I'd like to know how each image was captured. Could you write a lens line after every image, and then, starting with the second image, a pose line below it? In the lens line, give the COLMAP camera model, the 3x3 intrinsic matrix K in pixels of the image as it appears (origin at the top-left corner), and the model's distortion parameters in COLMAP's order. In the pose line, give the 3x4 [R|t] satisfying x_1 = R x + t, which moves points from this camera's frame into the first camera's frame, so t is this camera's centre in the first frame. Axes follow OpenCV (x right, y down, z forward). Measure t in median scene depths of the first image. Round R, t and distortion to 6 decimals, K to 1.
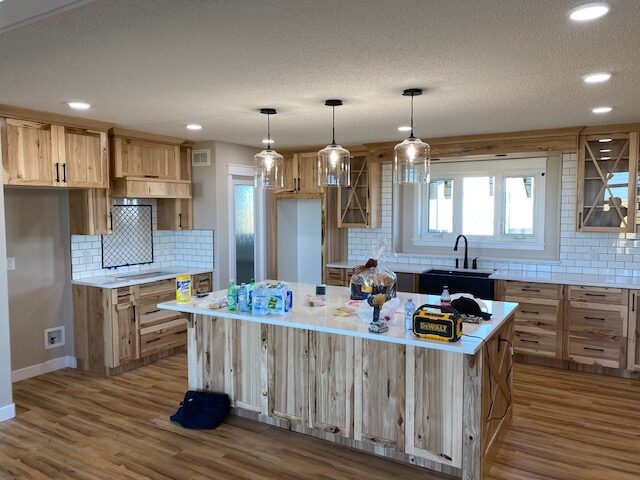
lens RADIAL K [[486.3, 0, 320.4], [0, 486.3, 238.5], [0, 0, 1]] dist [0.047101, -0.077004]
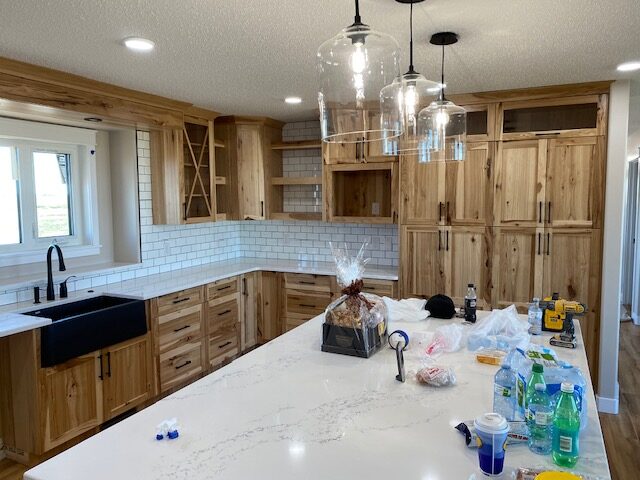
lens RADIAL K [[486.3, 0, 322.2], [0, 486.3, 233.1], [0, 0, 1]] dist [0.047101, -0.077004]
pose [[-0.101599, -0.072979, 0.992145, -0.330132], [0.073392, 0.994038, 0.080633, -0.044931], [-0.992115, 0.081008, -0.095637, 0.750715]]
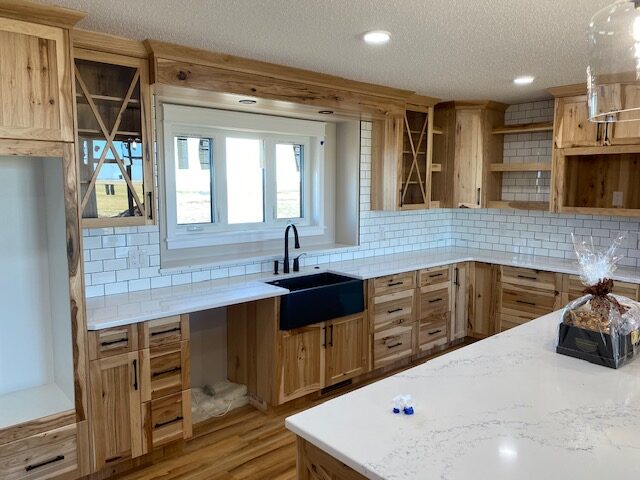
lens RADIAL K [[486.3, 0, 317.9], [0, 486.3, 232.3], [0, 0, 1]] dist [0.047101, -0.077004]
pose [[0.309383, -0.090742, 0.946598, -0.335114], [0.060624, 0.995294, 0.075597, -0.045124], [-0.949003, 0.033998, 0.313428, 0.772338]]
